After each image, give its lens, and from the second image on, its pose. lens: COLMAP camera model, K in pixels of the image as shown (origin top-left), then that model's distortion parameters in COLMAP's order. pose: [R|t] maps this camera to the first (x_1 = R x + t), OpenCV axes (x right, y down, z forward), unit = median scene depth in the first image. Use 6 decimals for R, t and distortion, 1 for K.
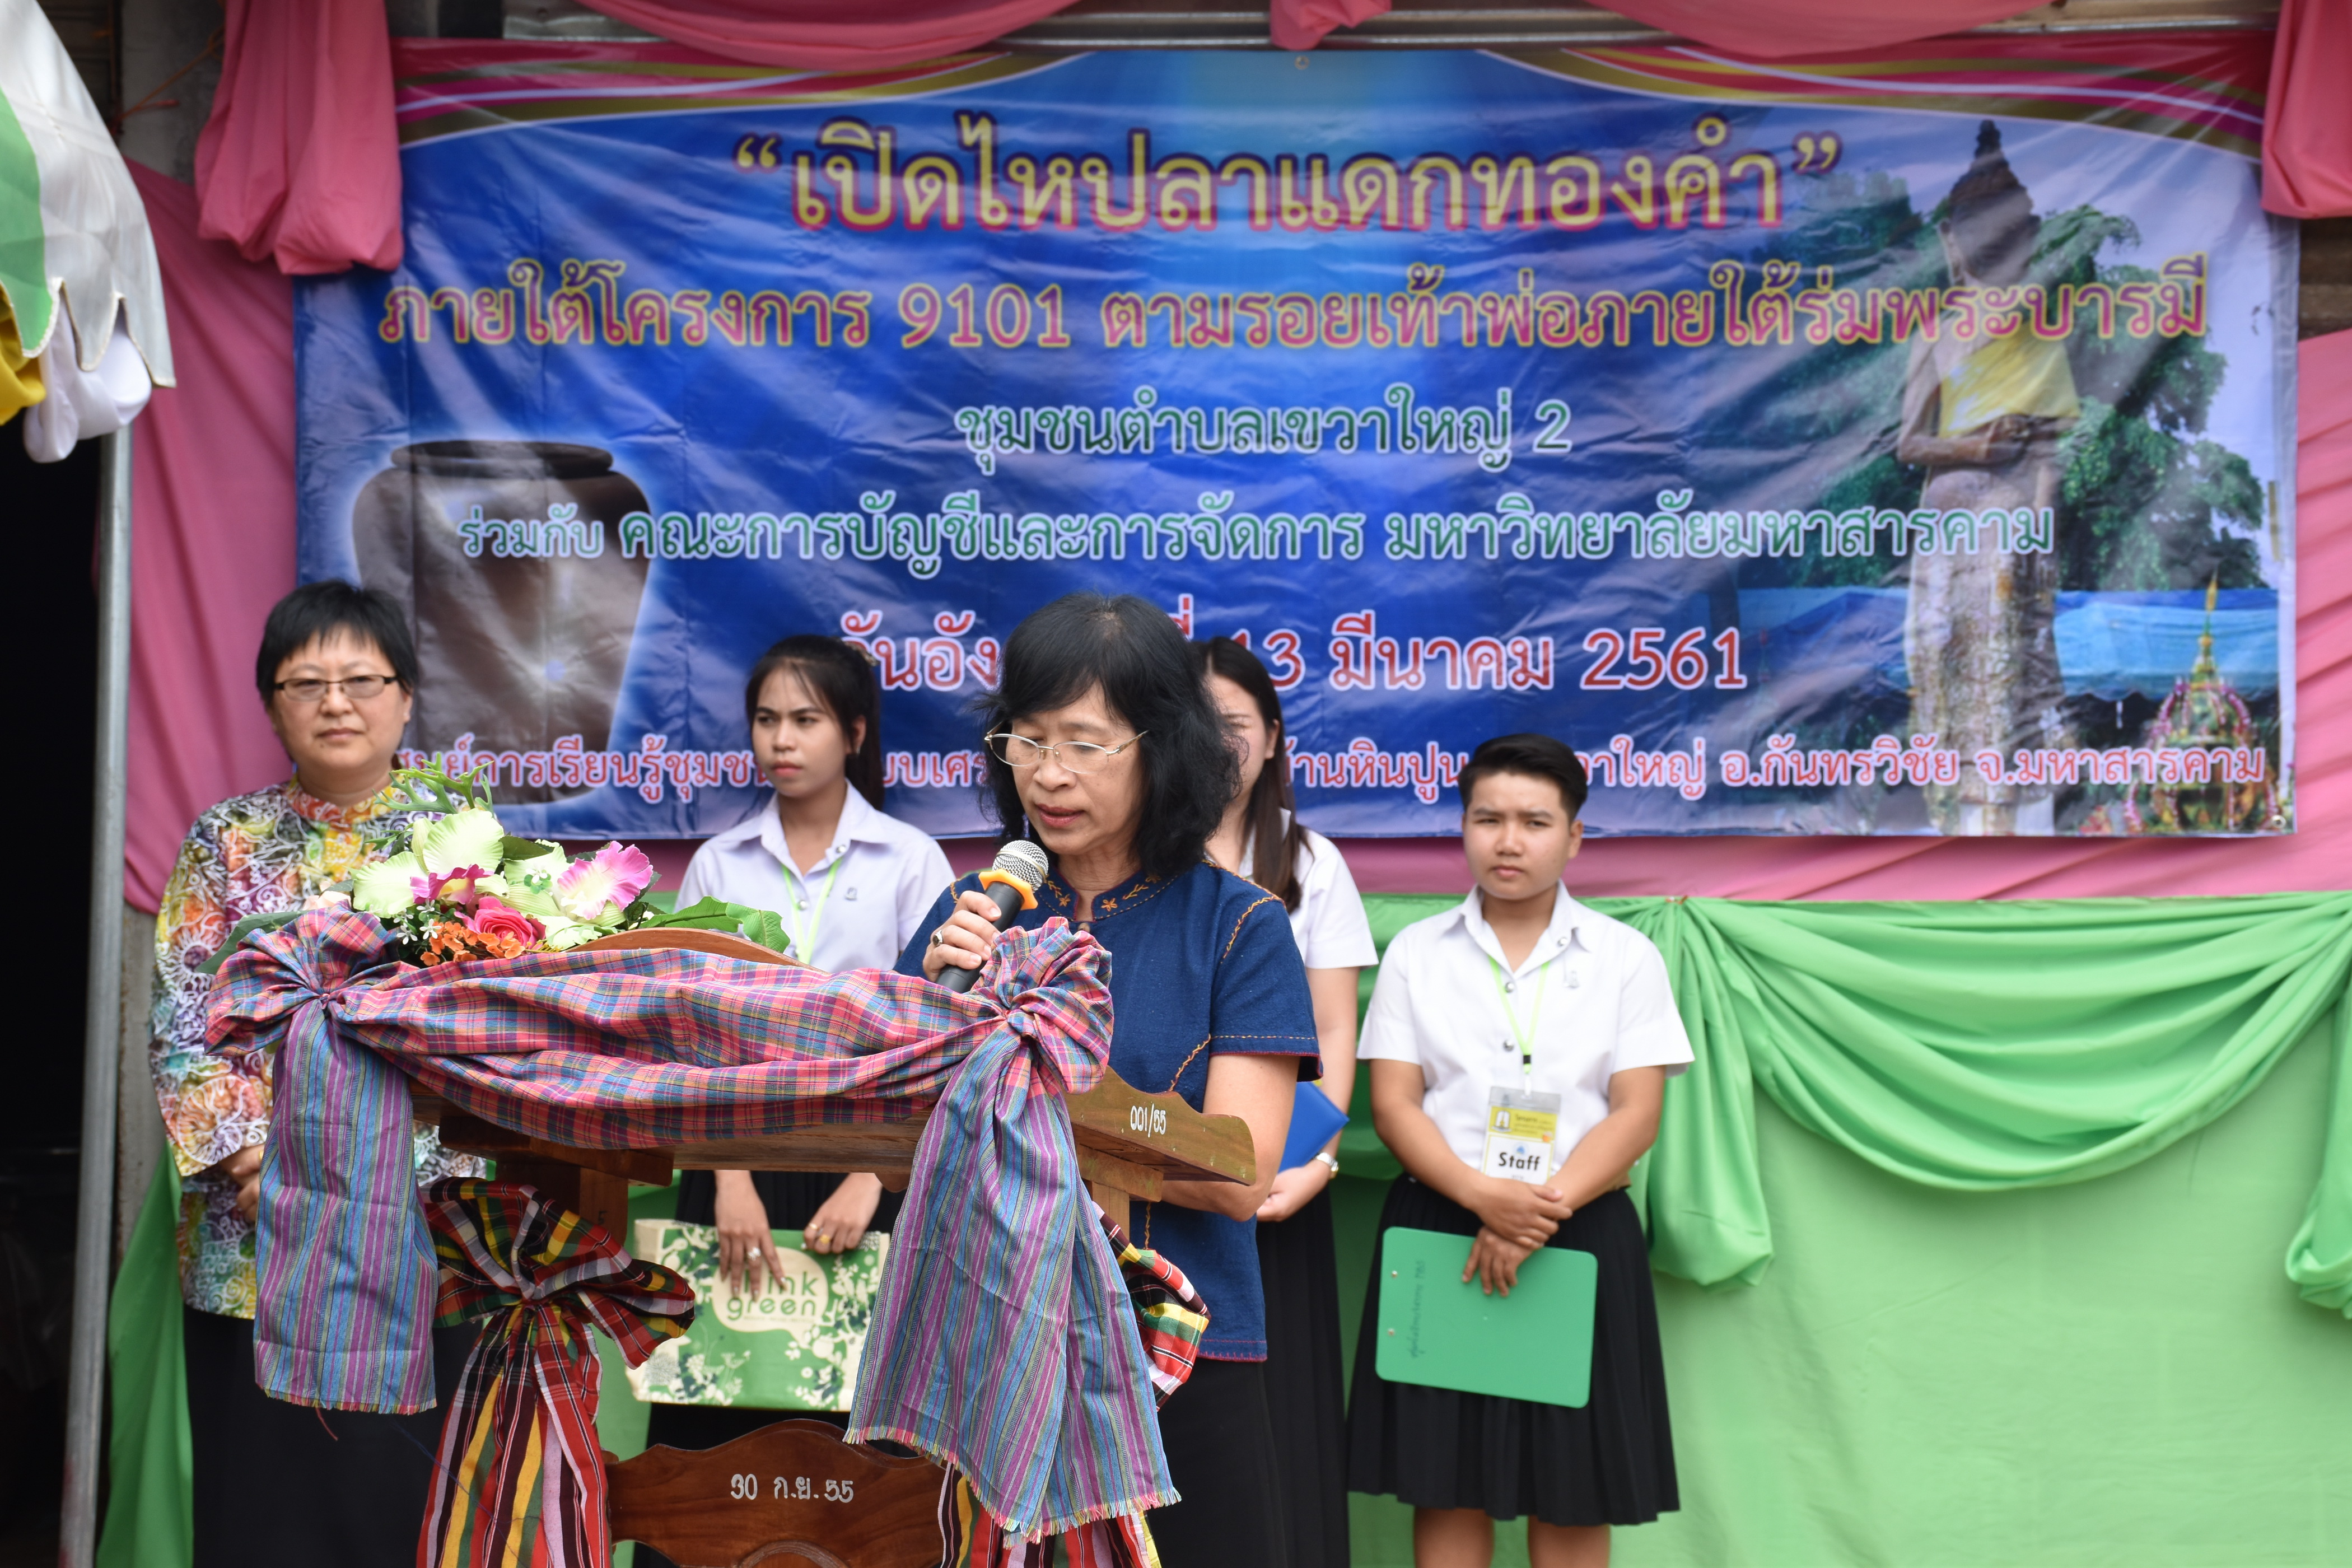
lens RADIAL K [[4726.5, 0, 1176.0], [0, 4726.5, 784.0], [0, 0, 1]] dist [0.397930, 0.115941]
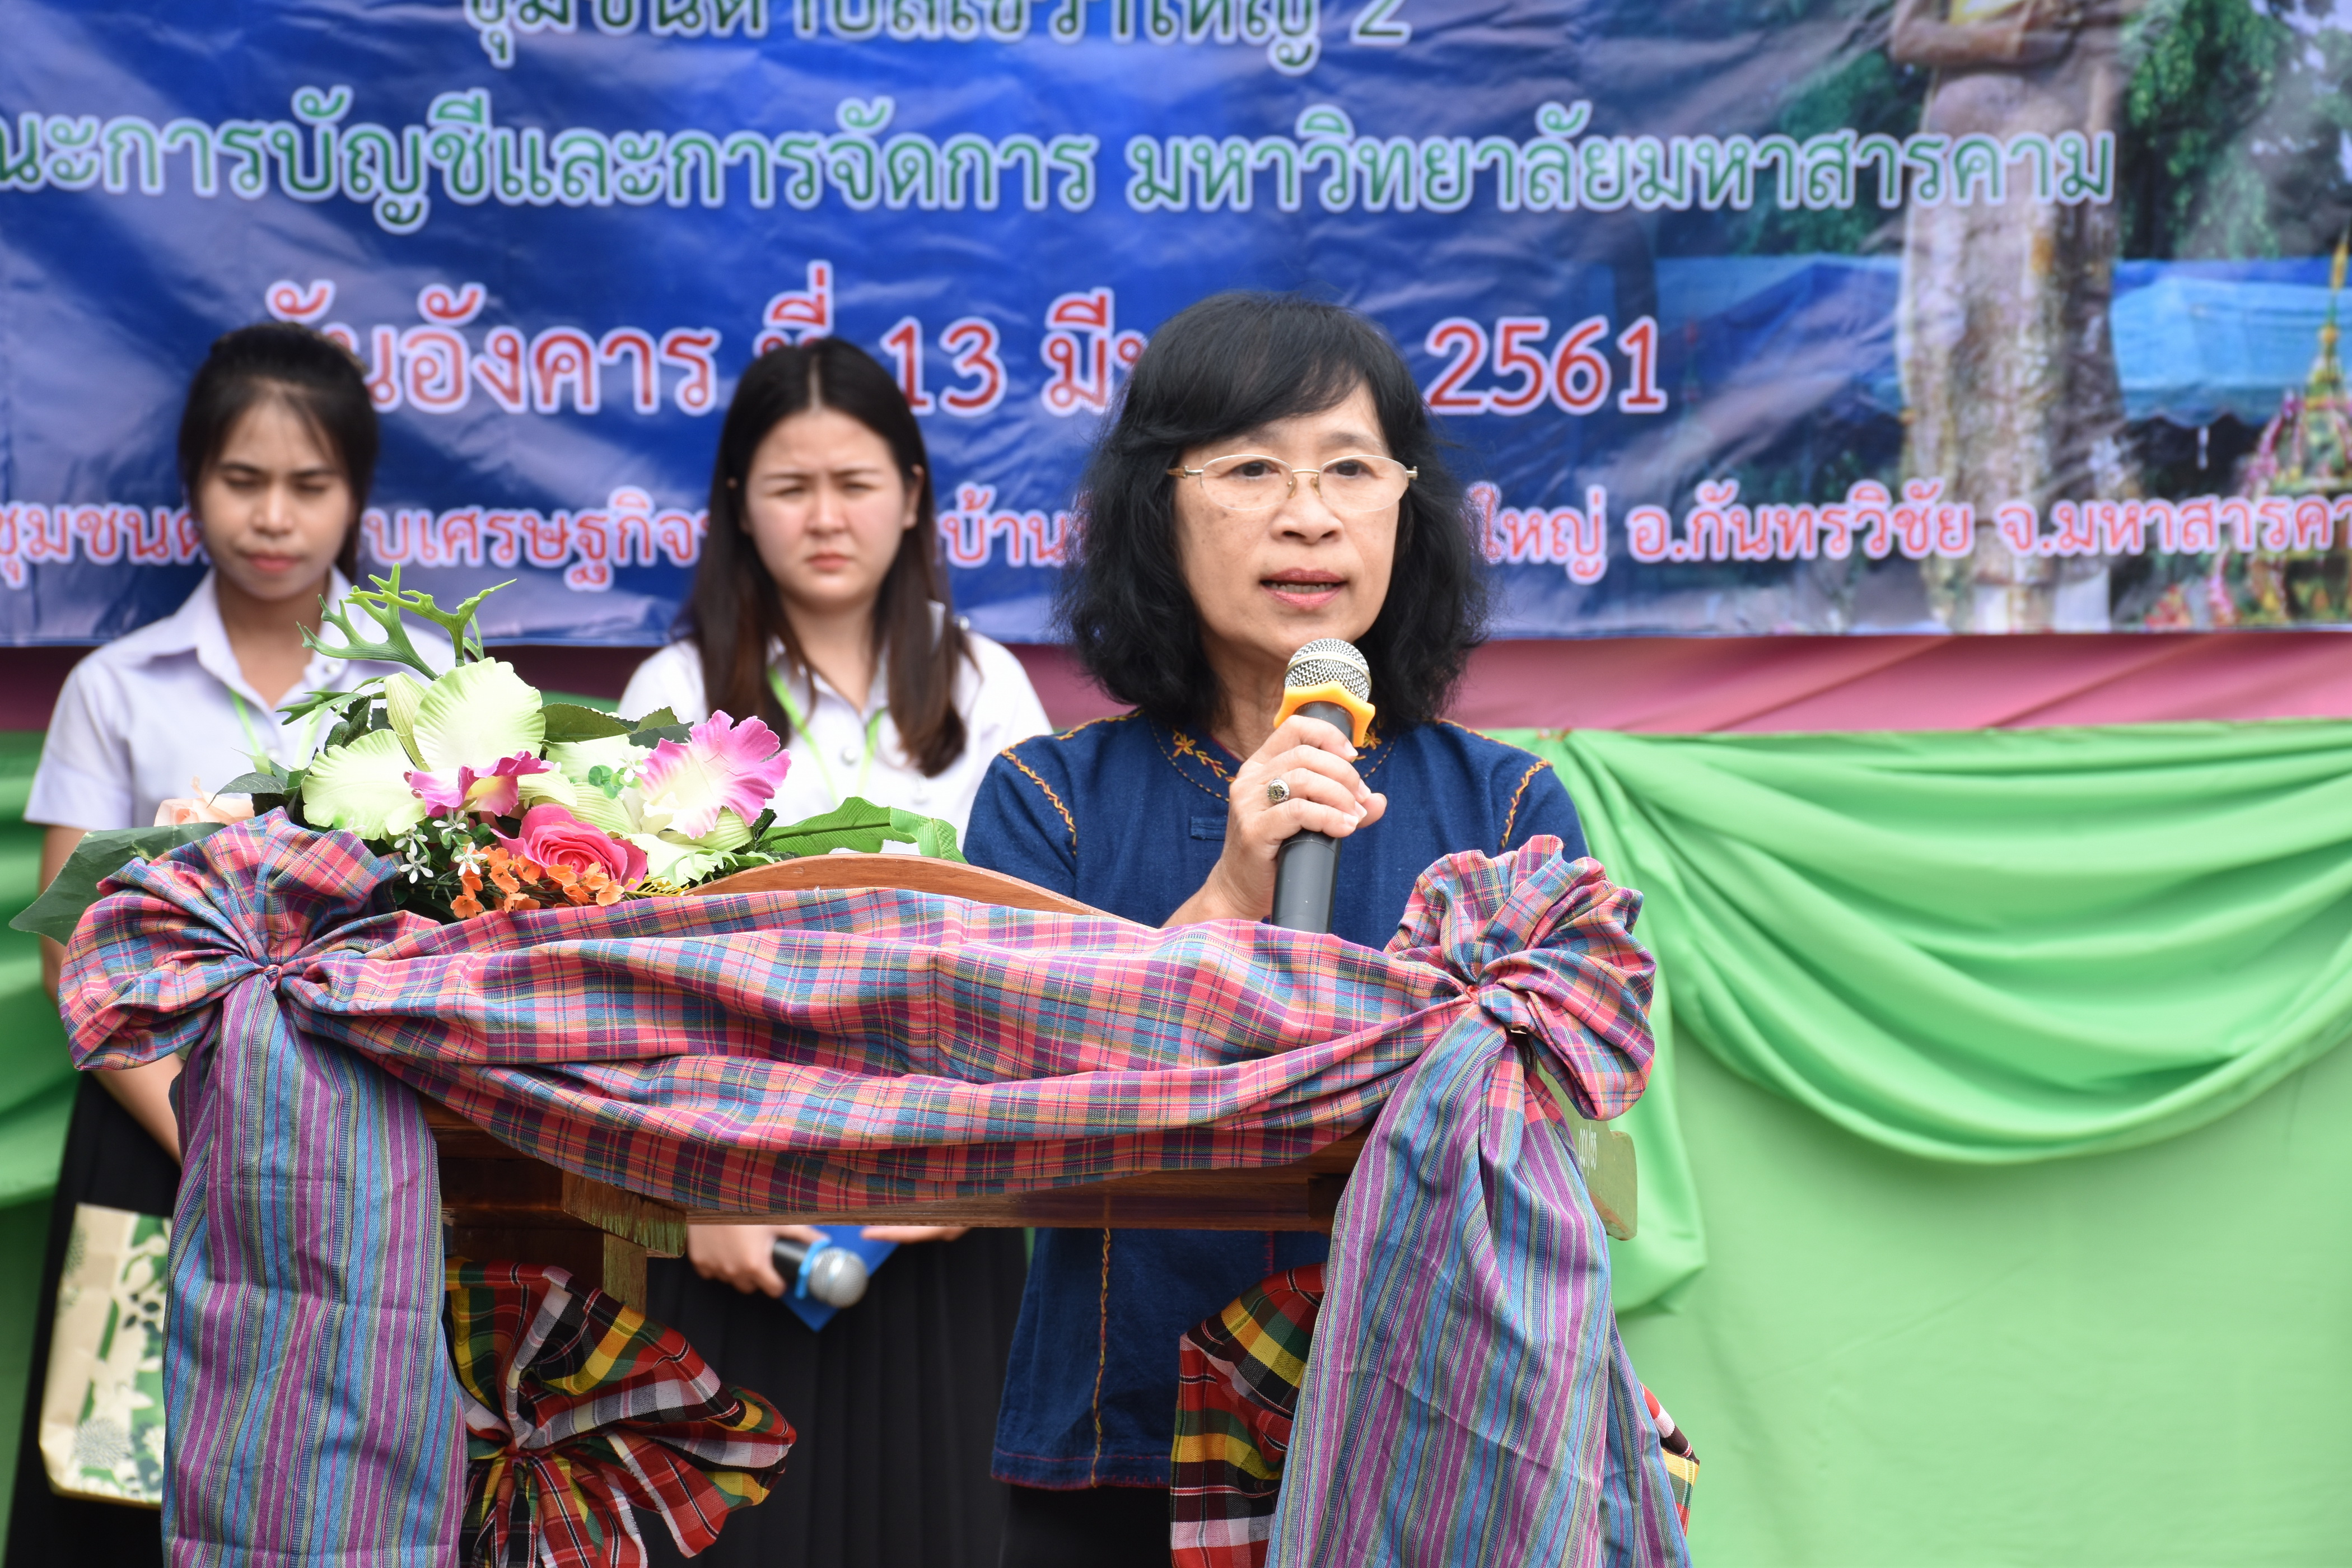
lens RADIAL K [[7105.3, 0, 1176.0], [0, 7105.3, 784.0], [0, 0, 1]] dist [0.696270, 4.231658]
pose [[0.982001, -0.009581, 0.188632, -0.132790], [0.001902, 0.999164, 0.040844, -0.009153], [-0.188866, -0.039750, 0.981198, 0.045536]]
